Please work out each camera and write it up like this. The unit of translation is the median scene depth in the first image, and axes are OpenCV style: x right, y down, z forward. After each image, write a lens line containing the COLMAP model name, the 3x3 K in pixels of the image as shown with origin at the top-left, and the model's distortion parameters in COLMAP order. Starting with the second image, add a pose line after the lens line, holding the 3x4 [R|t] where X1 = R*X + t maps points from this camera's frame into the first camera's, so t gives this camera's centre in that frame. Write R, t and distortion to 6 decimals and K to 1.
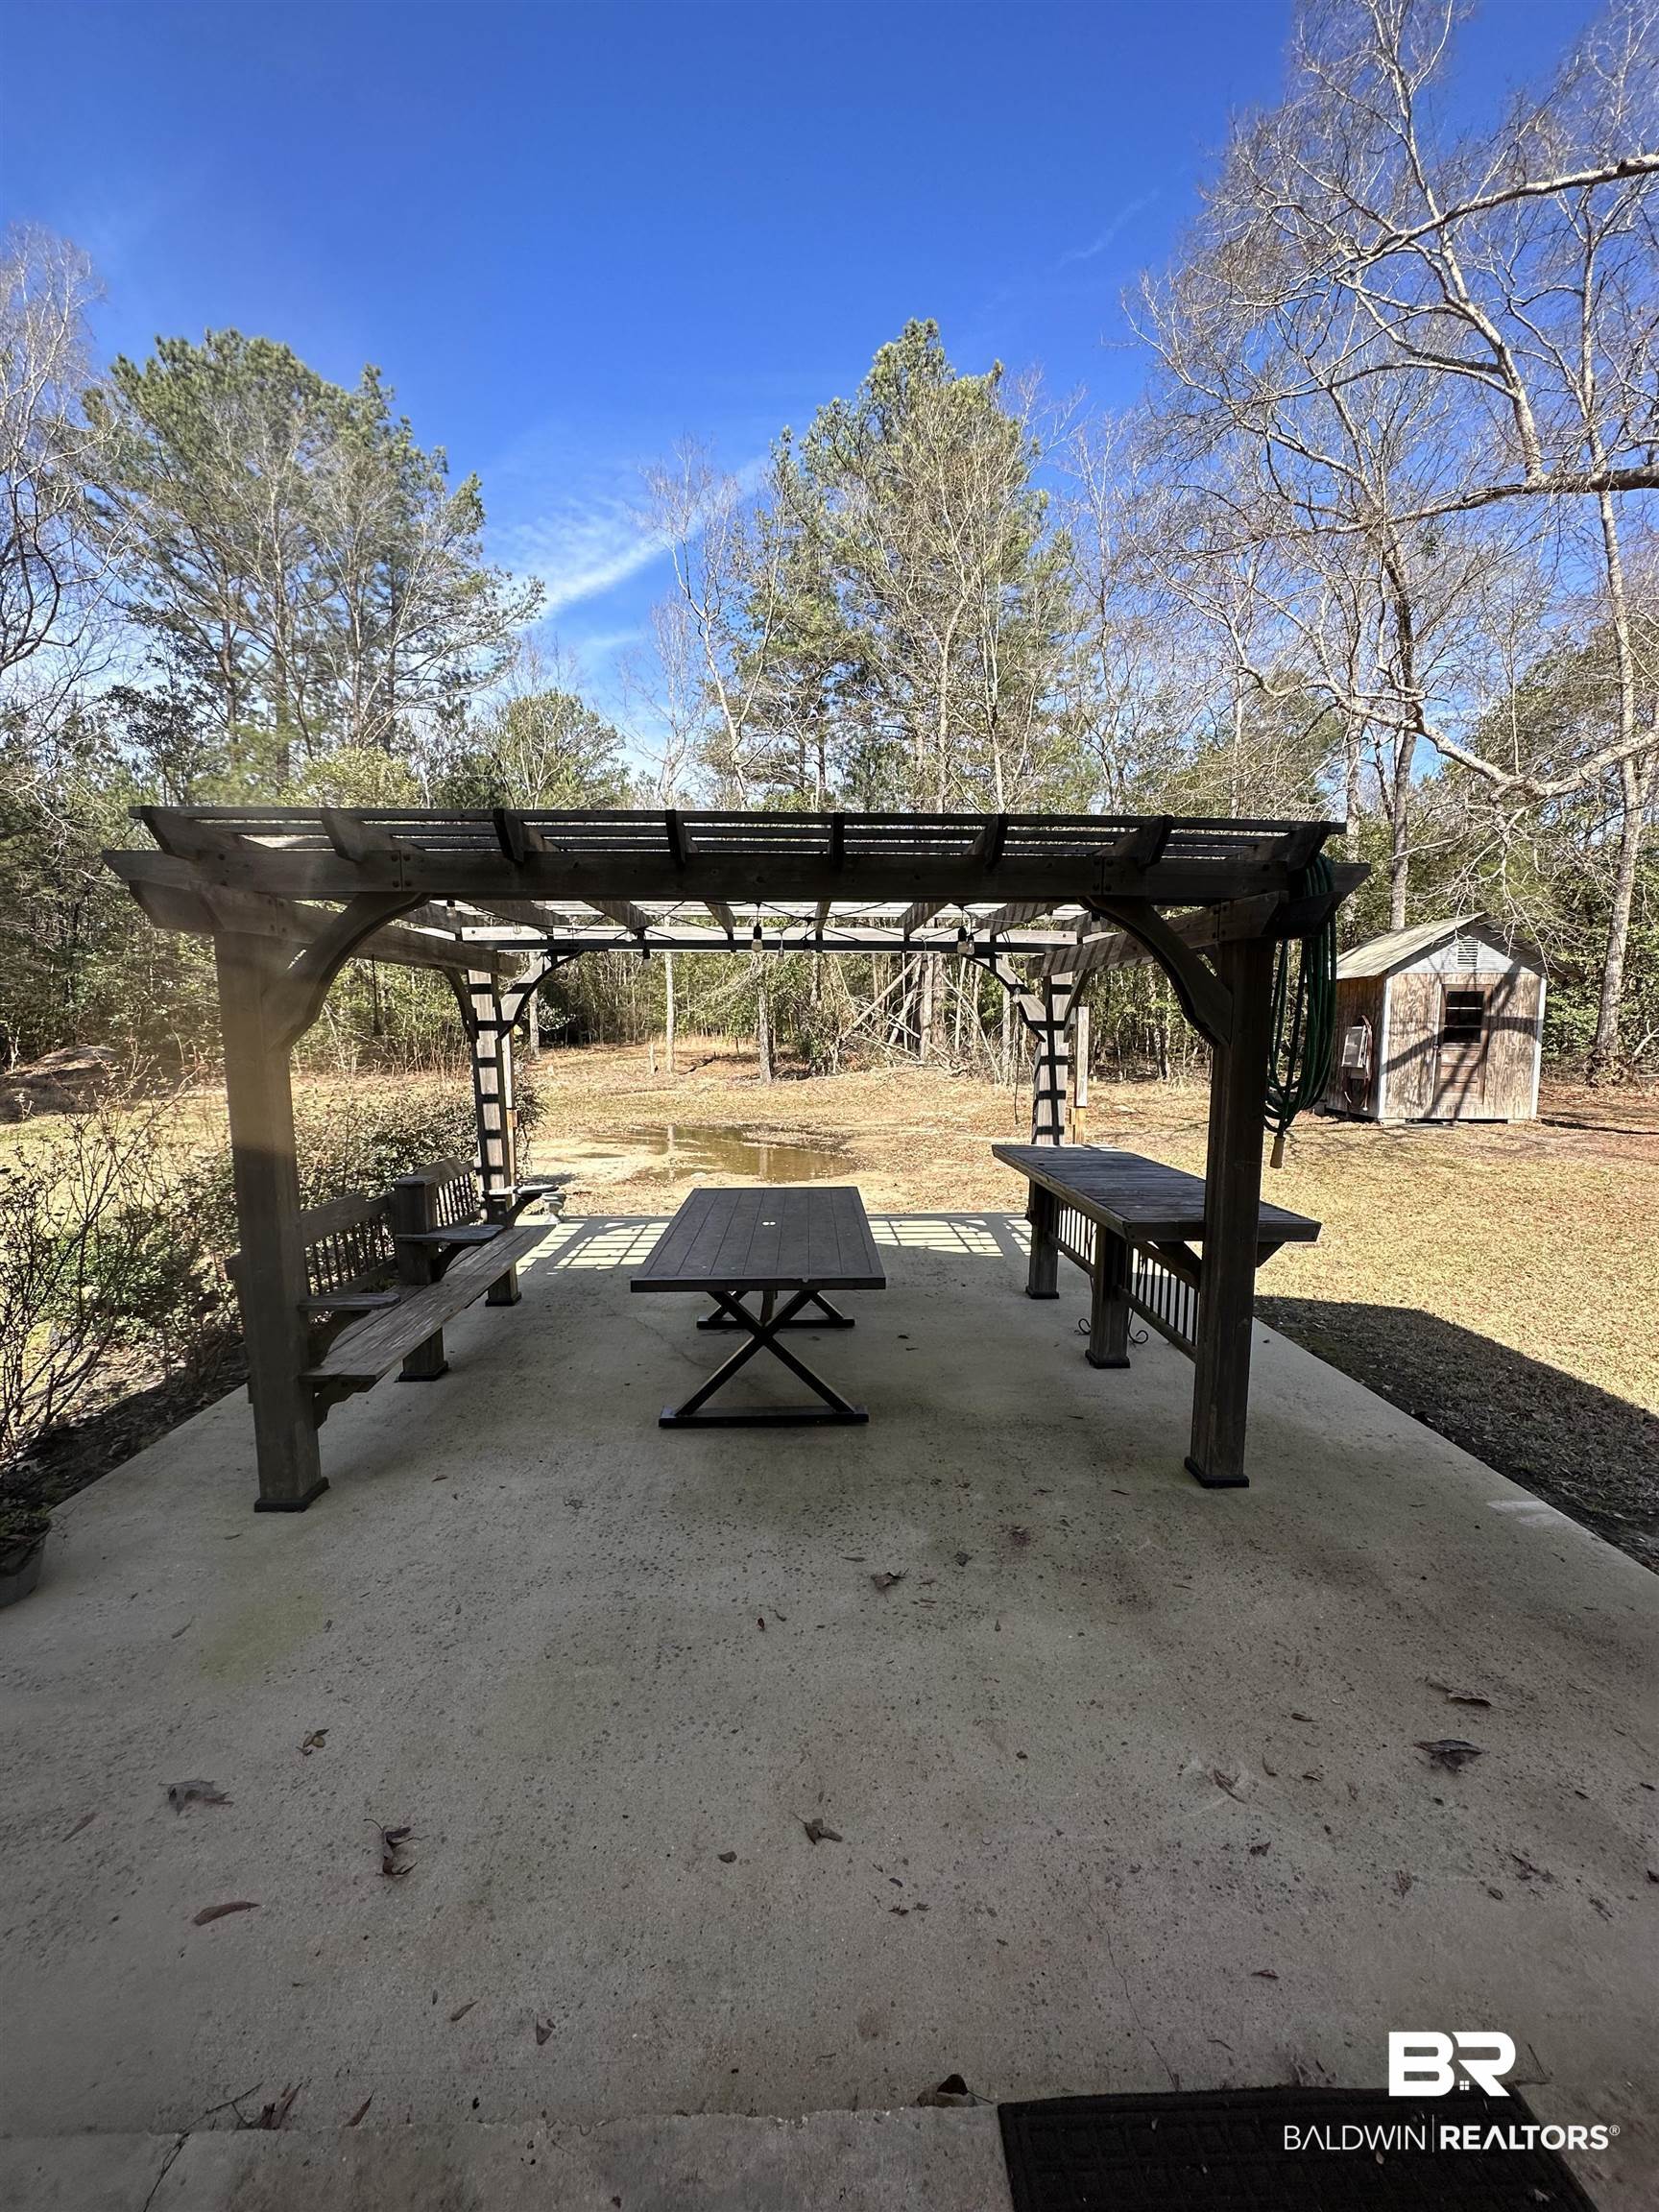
lens RADIAL K [[885.5, 0, 832.7], [0, 885.5, 1117.8], [0, 0, 1]] dist [-0.027850, -0.000014]
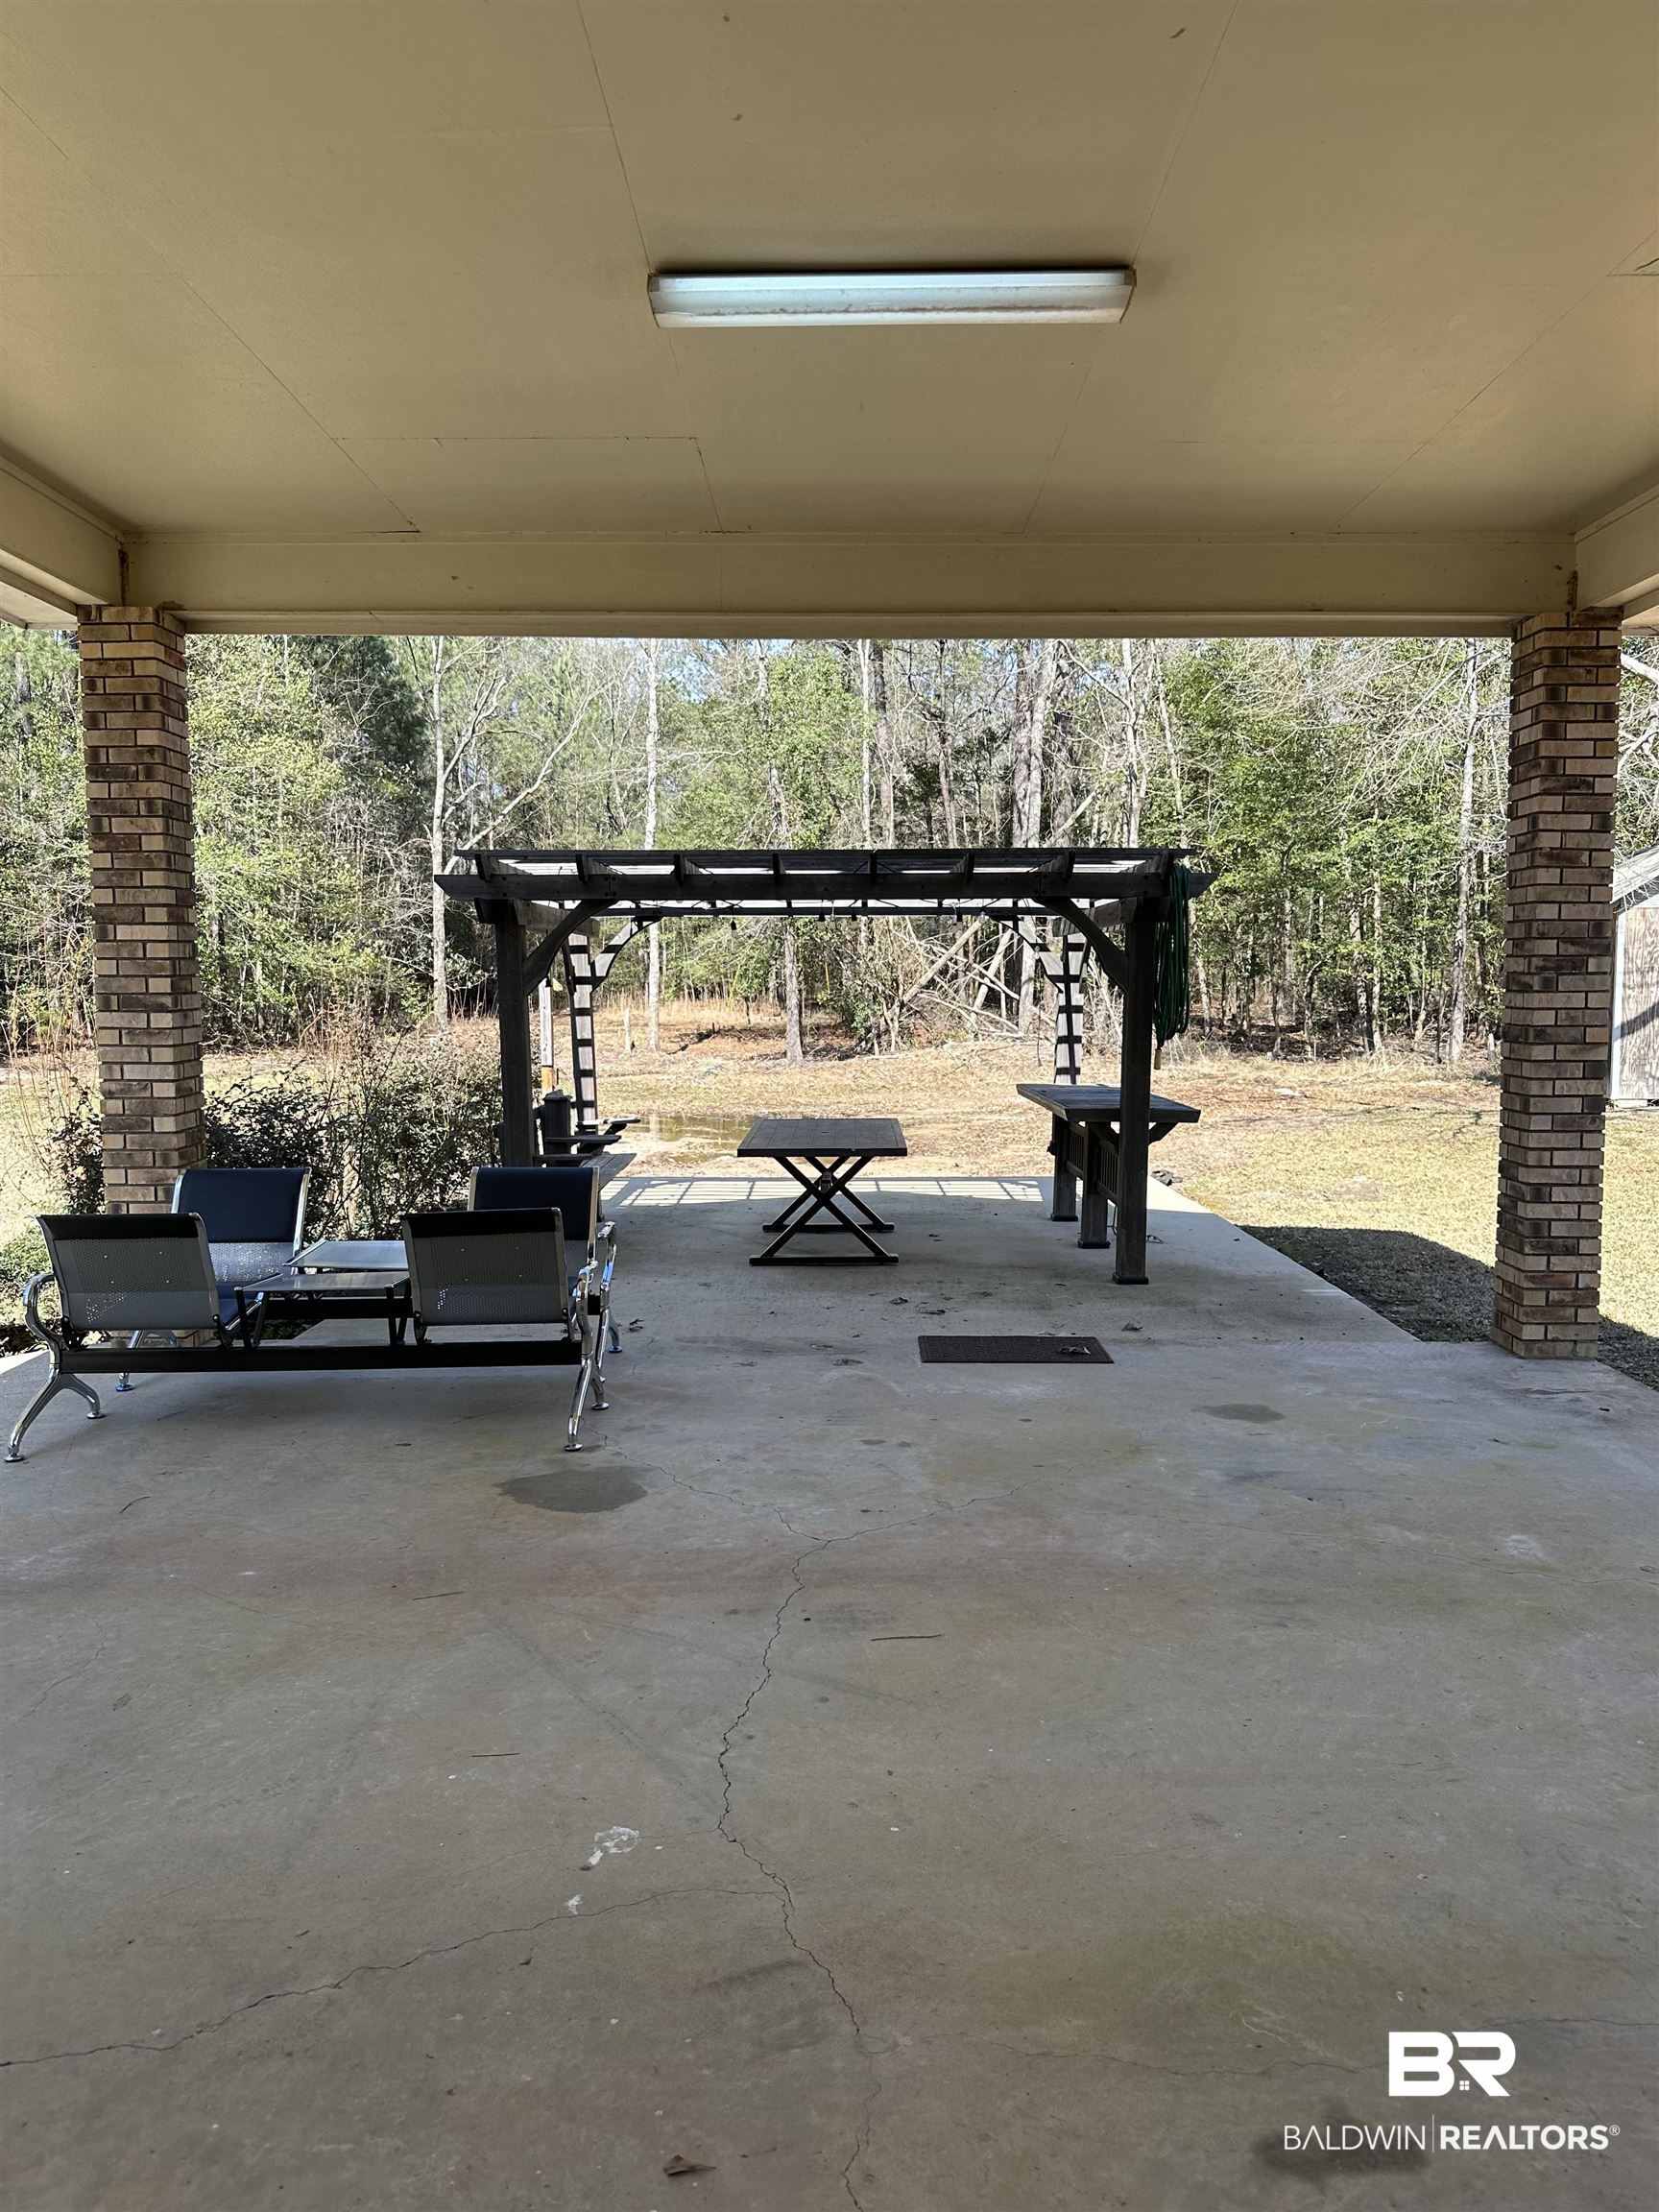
lens RADIAL K [[1599.6, 0, 828.6], [0, 1599.6, 1119.2], [0, 0, 1]] dist [0.031931, -0.020053]
pose [[0.999037, 0.000041, -0.043884, 0.028708], [-0.000869, 0.999822, -0.018850, 0.115606], [0.043875, 0.018870, 0.998859, -1.070890]]
